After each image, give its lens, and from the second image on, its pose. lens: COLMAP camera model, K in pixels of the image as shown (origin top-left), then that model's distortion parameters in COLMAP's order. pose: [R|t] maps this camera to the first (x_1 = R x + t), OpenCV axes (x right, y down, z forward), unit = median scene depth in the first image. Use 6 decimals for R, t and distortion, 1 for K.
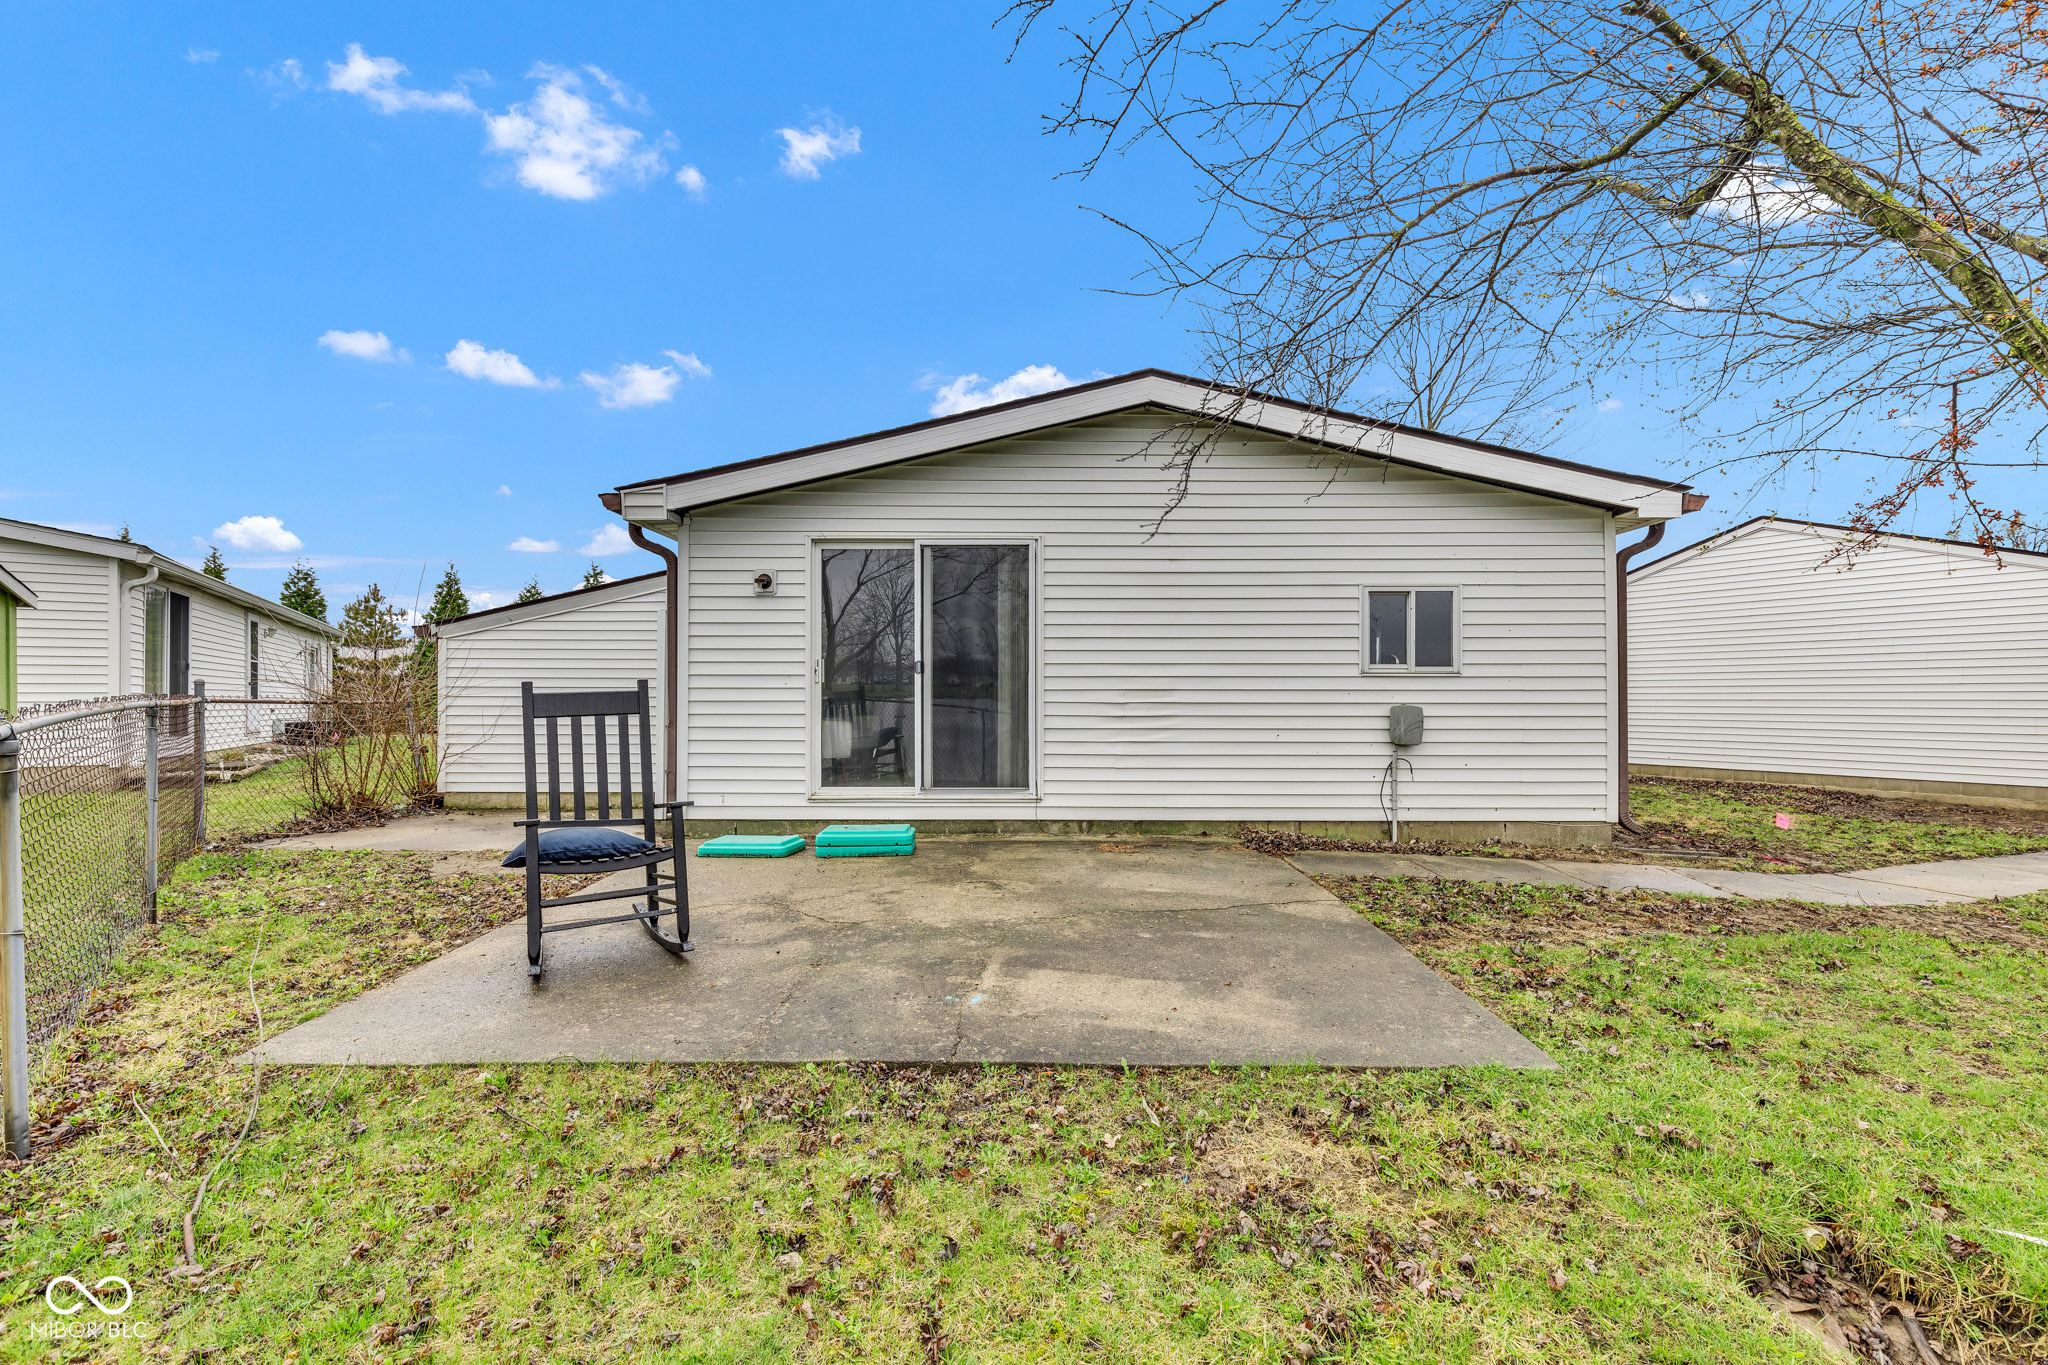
lens RADIAL K [[952.9, 0, 1026.1], [0, 952.9, 698.1], [0, 0, 1]] dist [0.000703, -0.000101]
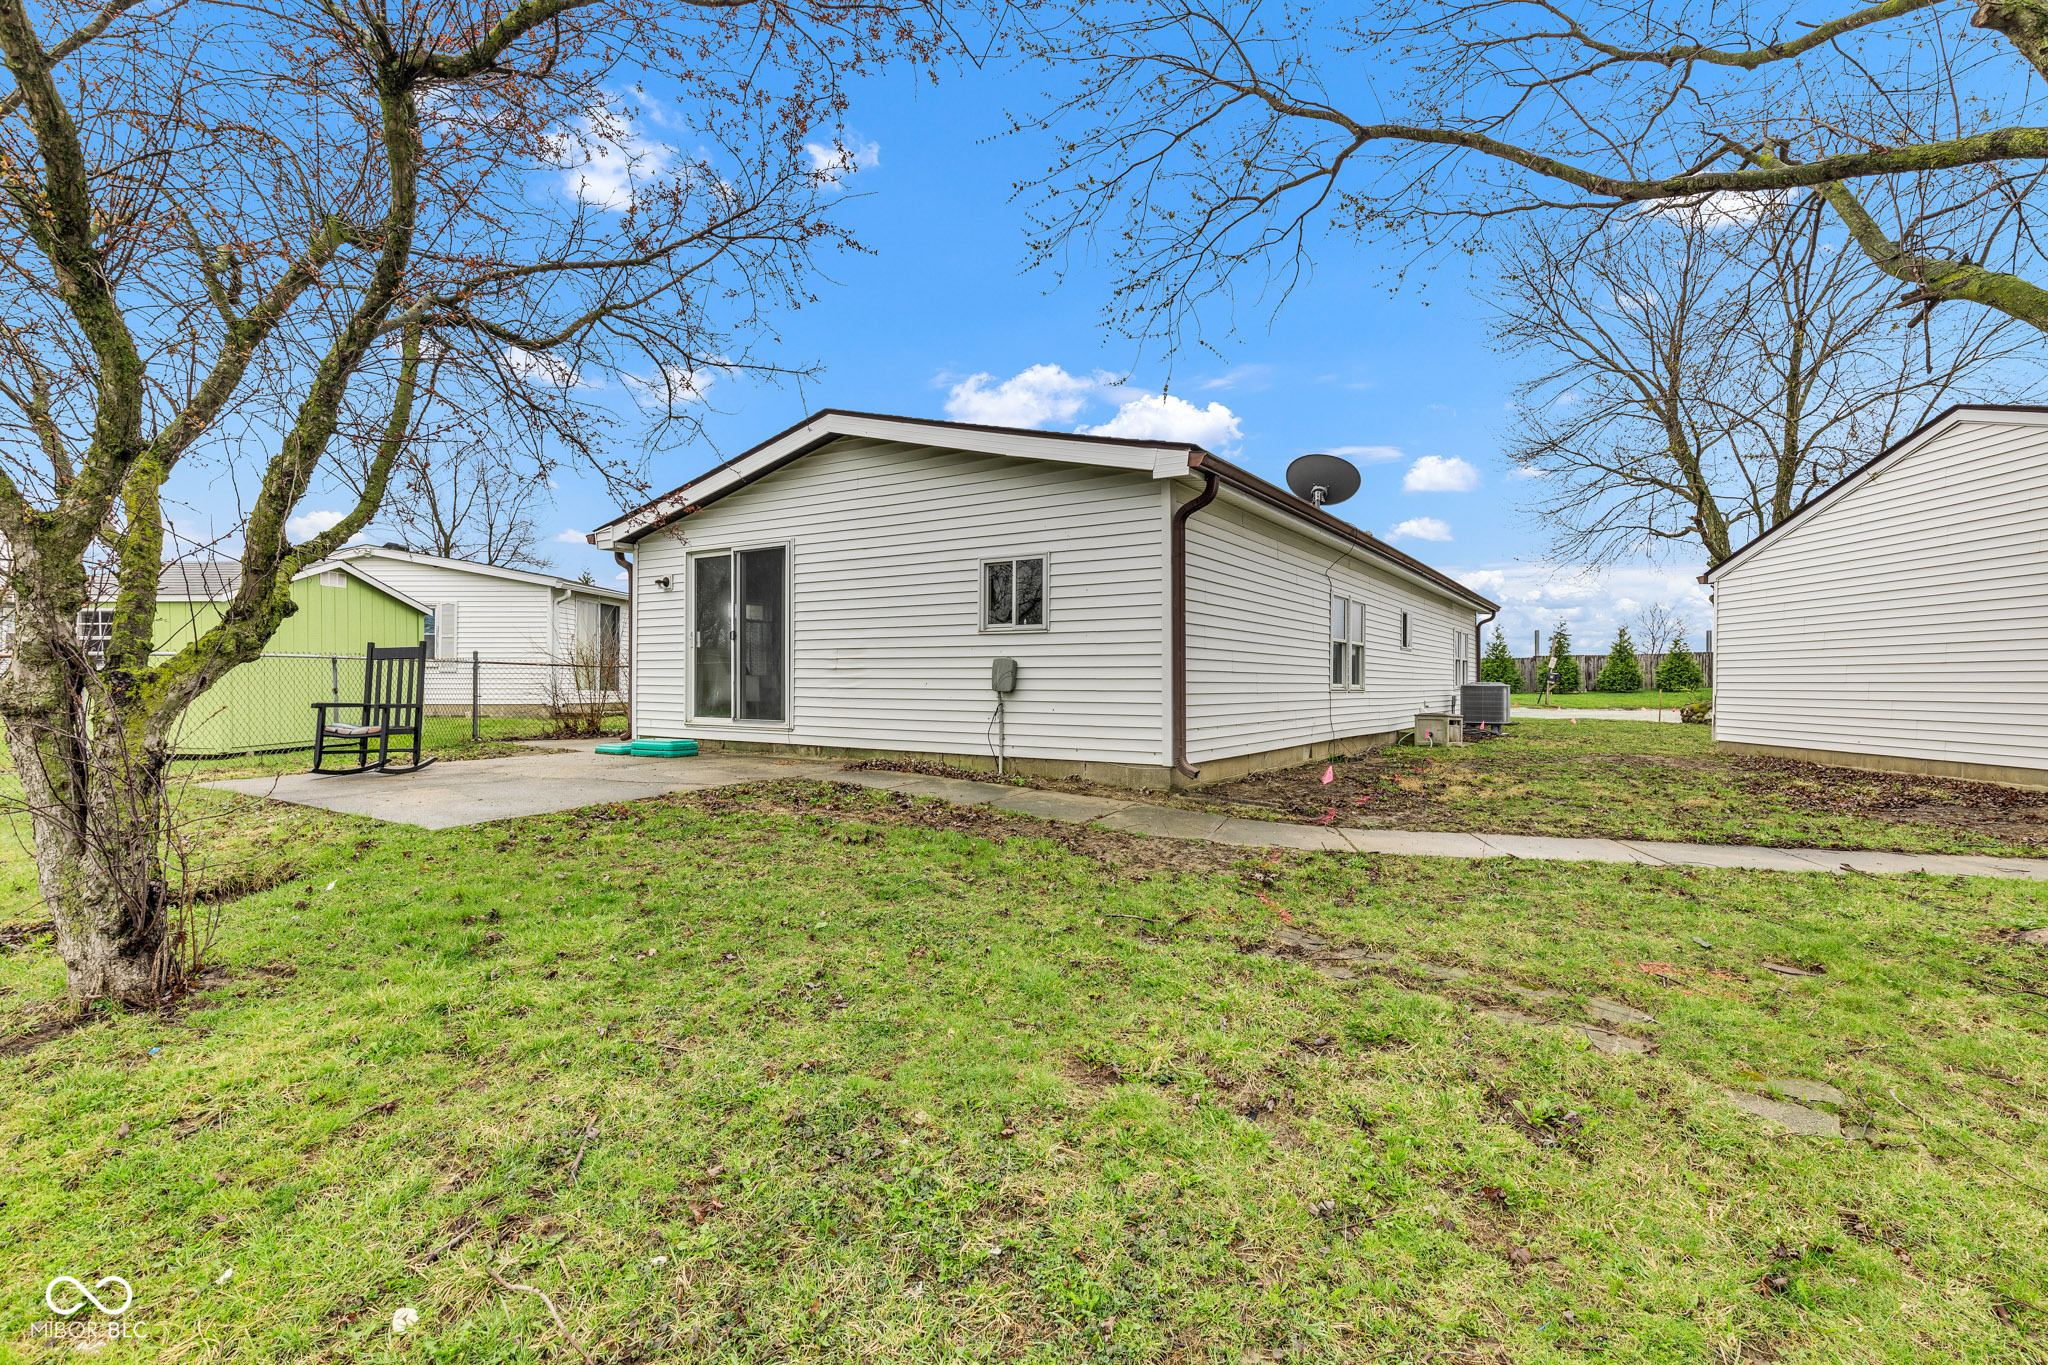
lens RADIAL K [[952.9, 0, 1026.1], [0, 952.9, 698.1], [0, 0, 1]] dist [0.000703, -0.000101]
pose [[0.841460, 0.012164, -0.540182, 1.052595], [-0.003143, 0.999840, 0.017620, 0.035782], [0.540310, -0.013129, 0.841364, 0.018010]]
